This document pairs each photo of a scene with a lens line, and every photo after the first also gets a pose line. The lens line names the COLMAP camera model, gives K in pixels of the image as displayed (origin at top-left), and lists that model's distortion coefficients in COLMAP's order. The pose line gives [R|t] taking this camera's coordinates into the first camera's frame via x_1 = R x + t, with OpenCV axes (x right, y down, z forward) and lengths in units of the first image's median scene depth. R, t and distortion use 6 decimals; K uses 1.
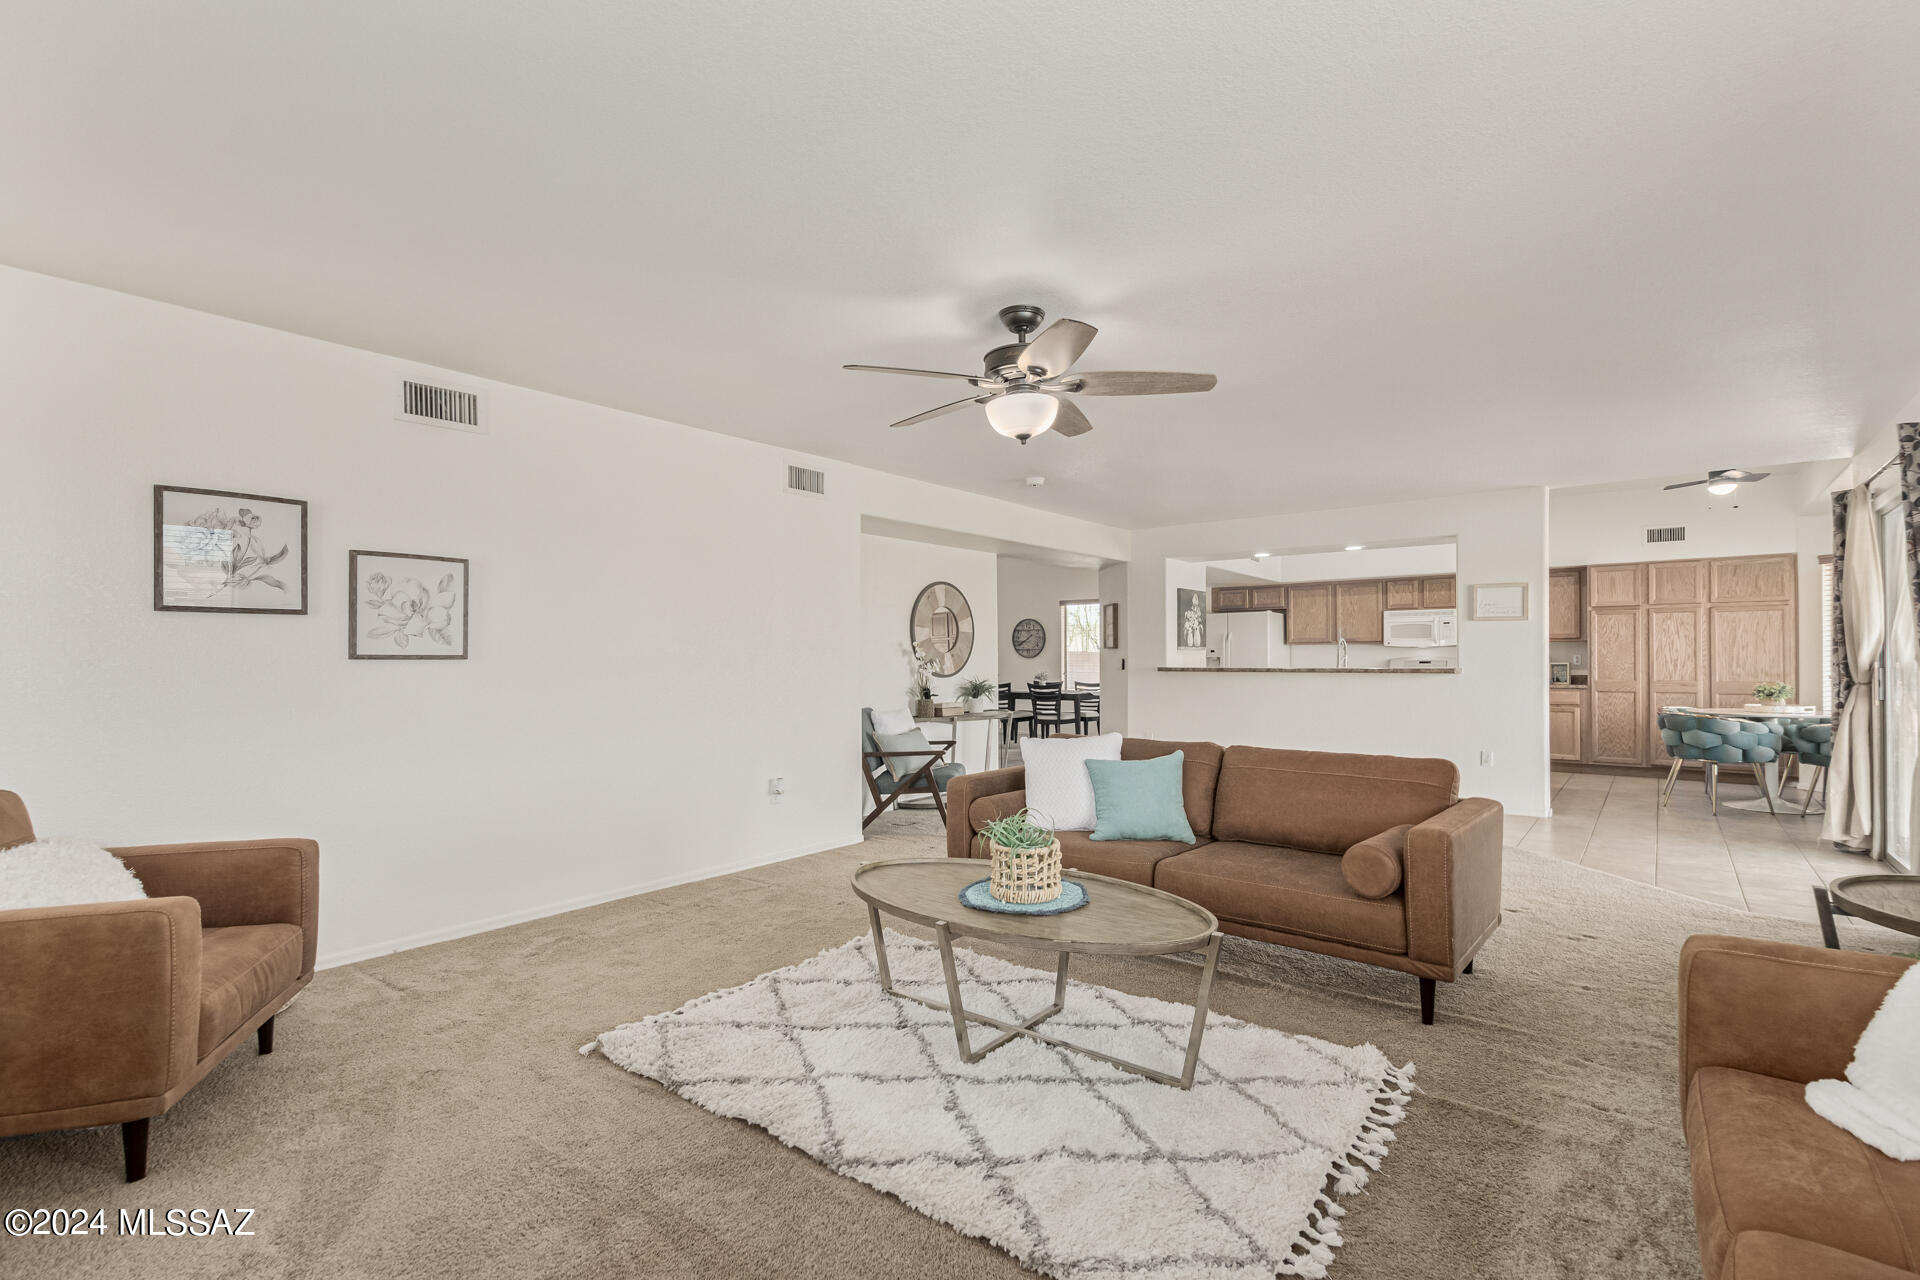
lens RADIAL K [[878.1, 0, 950.6], [0, 878.1, 663.2], [0, 0, 1]] dist [0.012996, -0.002480]
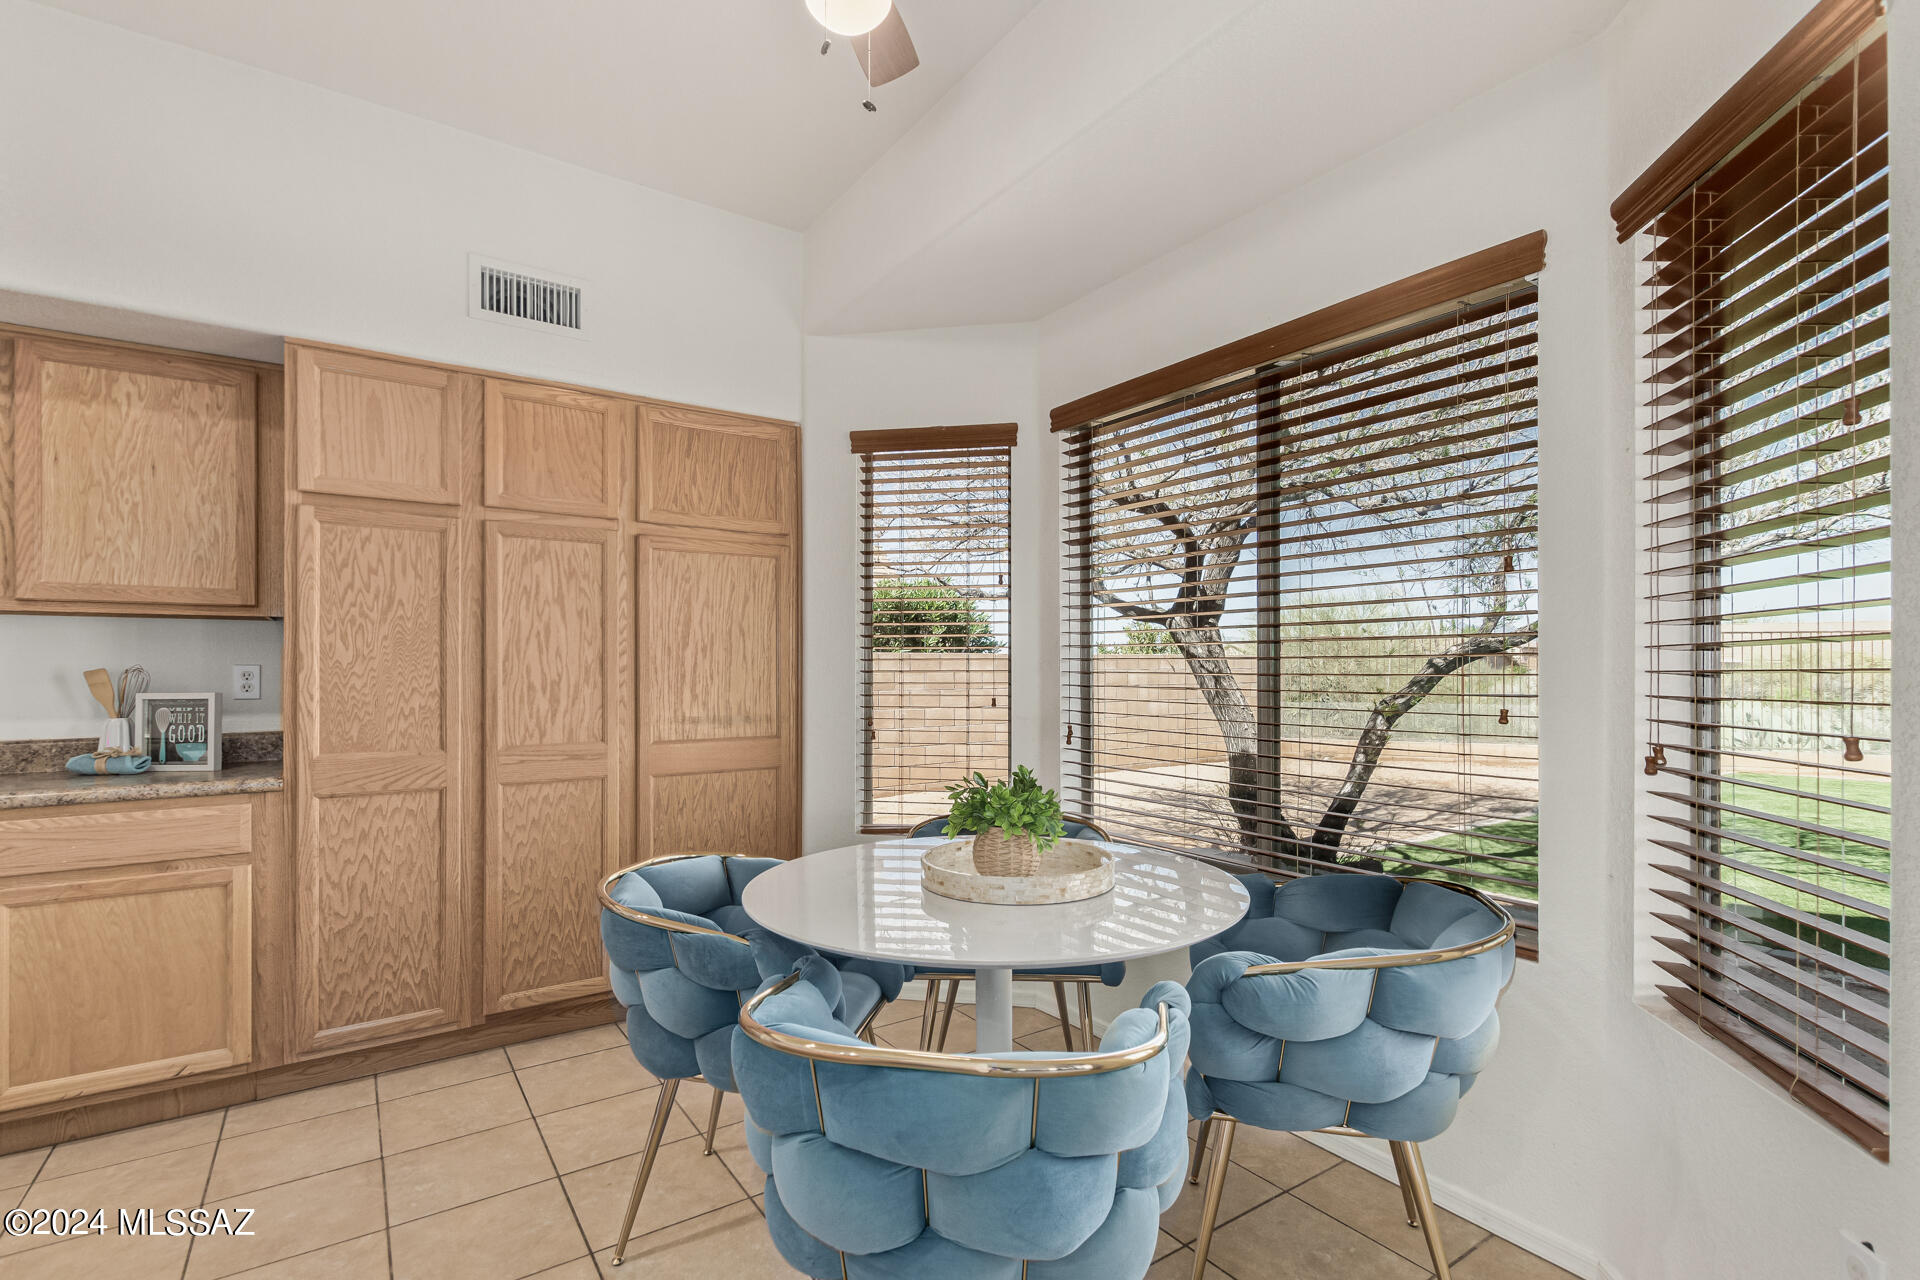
lens RADIAL K [[878.1, 0, 973.8], [0, 878.1, 656.2], [0, 0, 1]] dist [0.012996, -0.002480]
pose [[0.281167, 0.008052, 0.959625, 0.521791], [-0.005158, 0.999963, -0.006879, -0.011387], [-0.959645, -0.003016, 0.281198, 0.723002]]
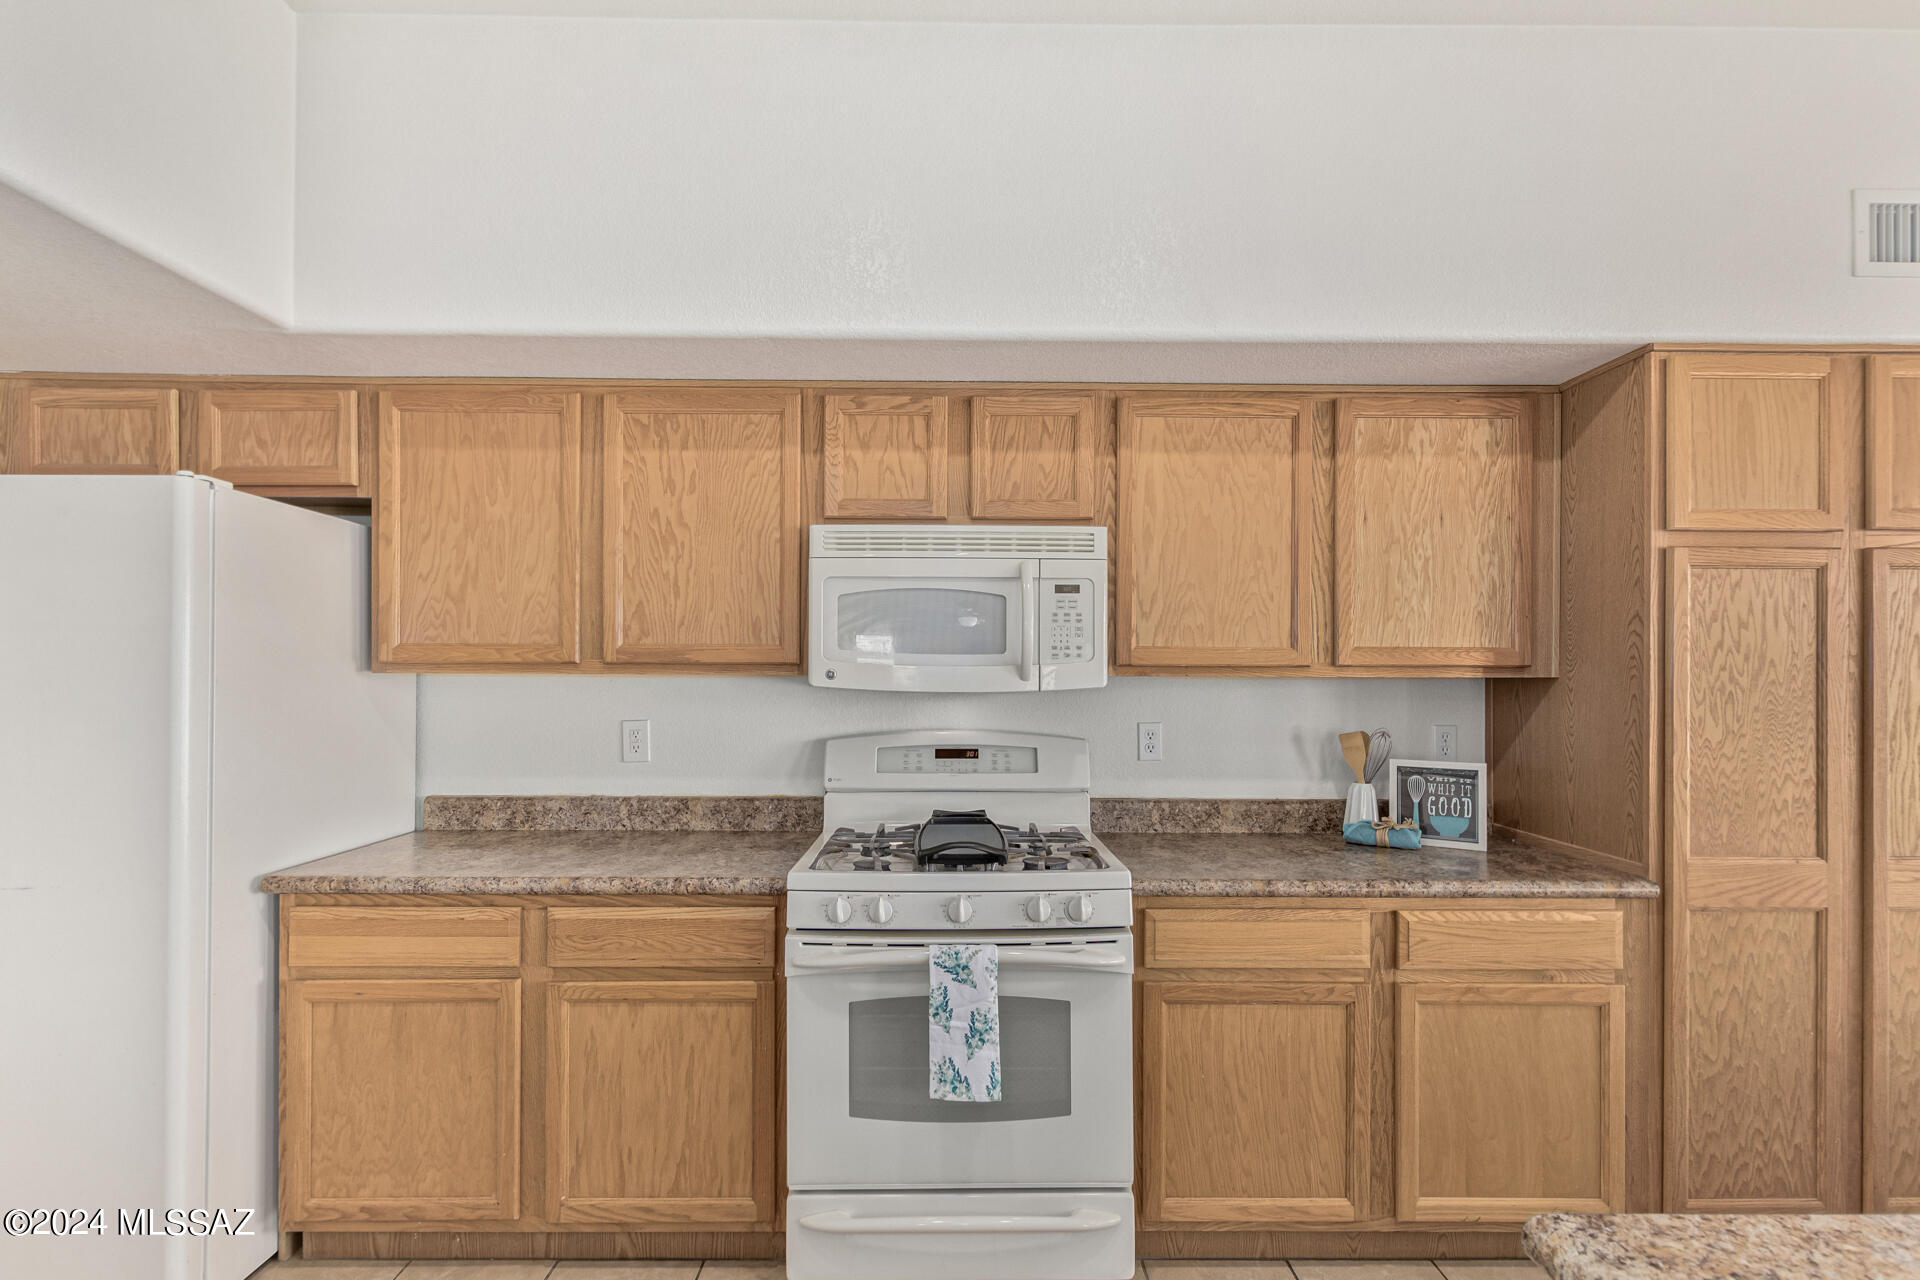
lens RADIAL K [[878.1, 0, 960.0], [0, 878.1, 653.0], [0, 0, 1]] dist [0.012996, -0.002480]
pose [[0.752550, 0.007512, 0.658493, 0.443257], [-0.004133, 0.999969, -0.006685, -0.030614], [-0.658523, 0.002309, 0.752557, 0.954723]]
